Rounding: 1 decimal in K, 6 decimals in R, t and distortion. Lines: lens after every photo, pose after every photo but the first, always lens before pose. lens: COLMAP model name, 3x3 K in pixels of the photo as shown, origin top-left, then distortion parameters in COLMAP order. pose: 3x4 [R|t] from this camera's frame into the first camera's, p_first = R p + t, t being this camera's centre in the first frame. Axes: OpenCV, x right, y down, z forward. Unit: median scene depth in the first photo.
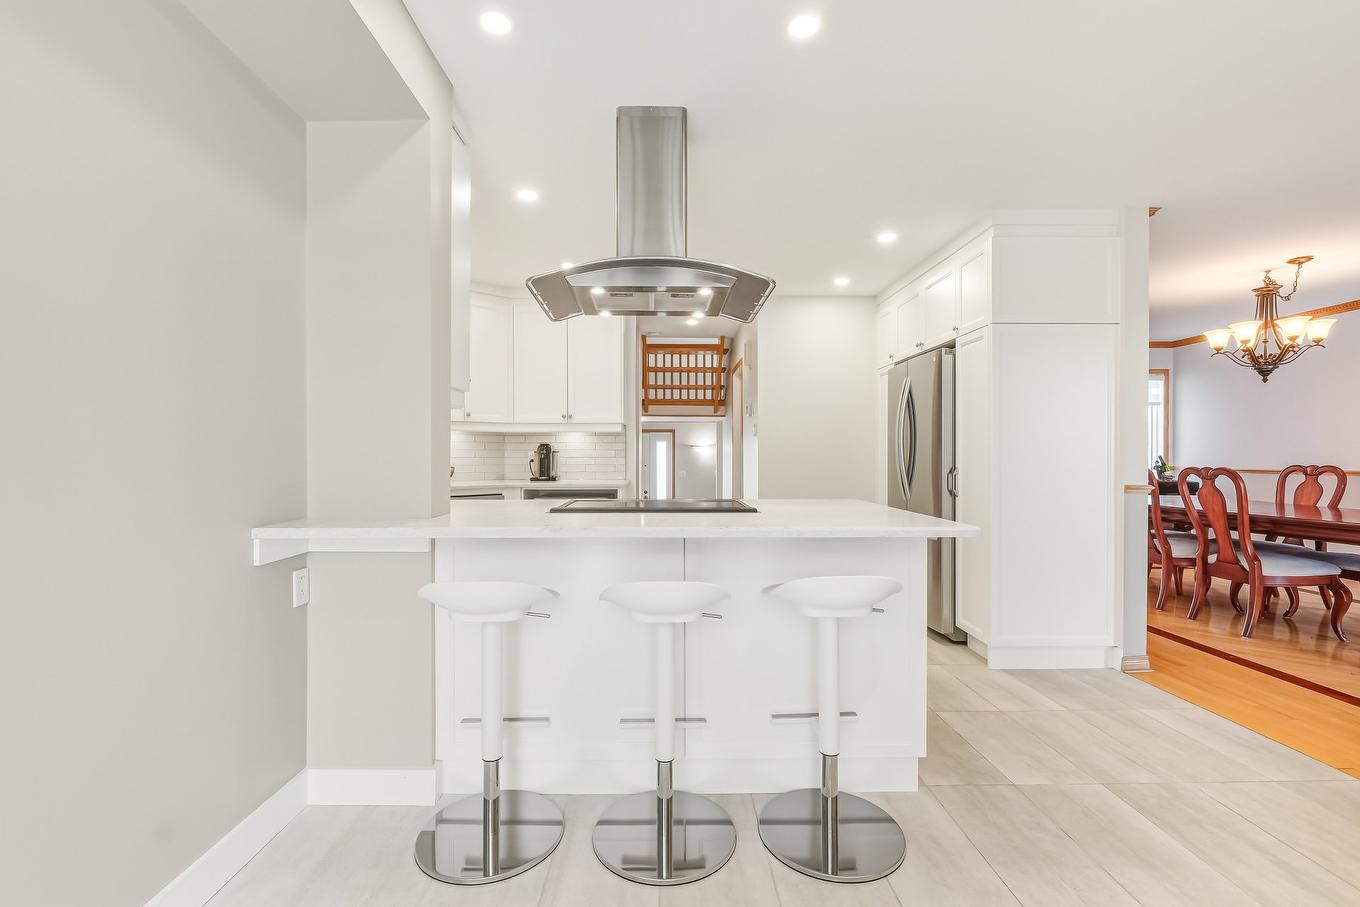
lens RADIAL K [[594.7, 0, 670.7], [0, 594.7, 455.5], [0, 0, 1]] dist [-0.001013, 0.000171]
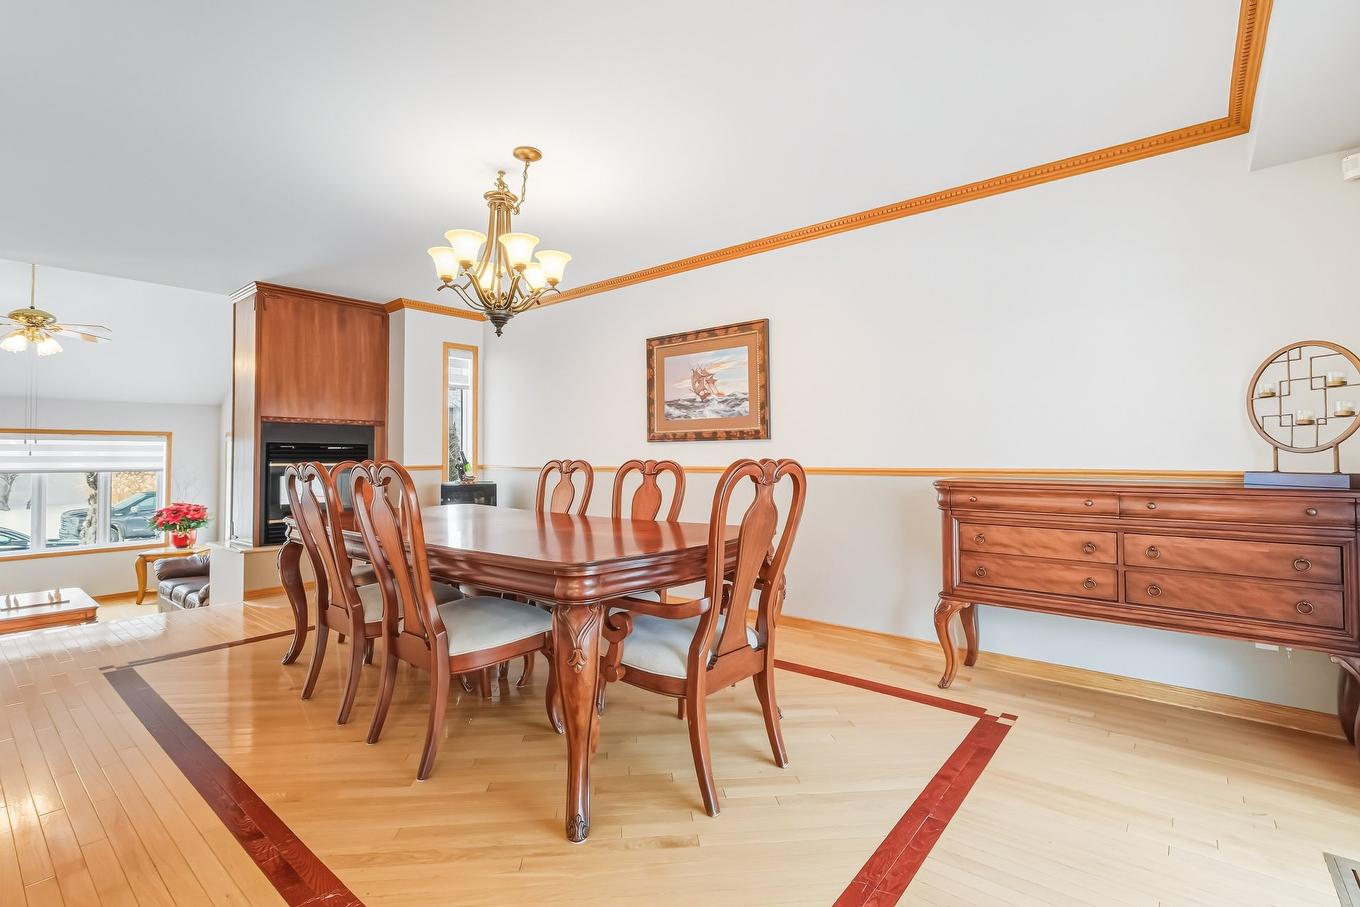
lens RADIAL K [[613.4, 0, 676.6], [0, 613.4, 431.3], [0, 0, 1]] dist [-0.051199, 0.000123]
pose [[0.642437, 0.027138, 0.765858, 0.595890], [0.007604, 0.999098, -0.041781, 0.015009], [-0.766301, 0.032665, 0.641651, 0.402079]]
